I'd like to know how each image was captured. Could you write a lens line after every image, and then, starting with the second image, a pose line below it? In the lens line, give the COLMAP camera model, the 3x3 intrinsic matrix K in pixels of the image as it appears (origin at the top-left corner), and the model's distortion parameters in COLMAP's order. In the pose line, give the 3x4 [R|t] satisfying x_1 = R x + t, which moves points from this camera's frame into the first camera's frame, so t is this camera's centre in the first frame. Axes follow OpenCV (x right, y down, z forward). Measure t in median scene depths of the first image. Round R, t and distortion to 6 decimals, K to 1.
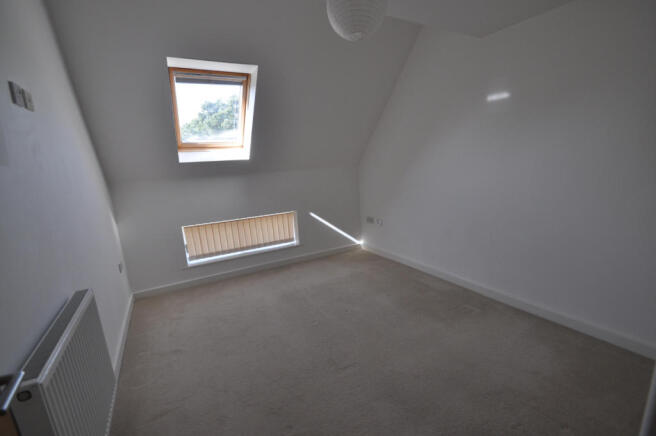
lens RADIAL K [[296.1, 0, 328.0], [0, 296.1, 218.0], [0, 0, 1]] dist [-0.001408, -0.000317]
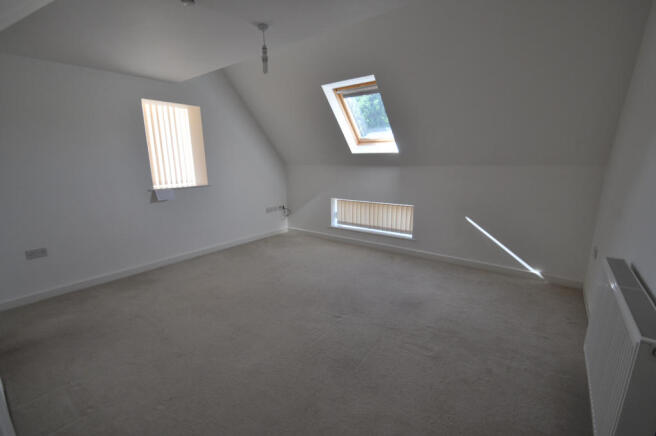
lens RADIAL K [[296.1, 0, 328.0], [0, 296.1, 218.0], [0, 0, 1]] dist [-0.001408, -0.000317]
pose [[0.387933, 0.233504, -0.891619, 0.707979], [-0.172435, 0.968683, 0.178661, -0.115750], [0.905414, 0.084438, 0.416048, 0.324667]]
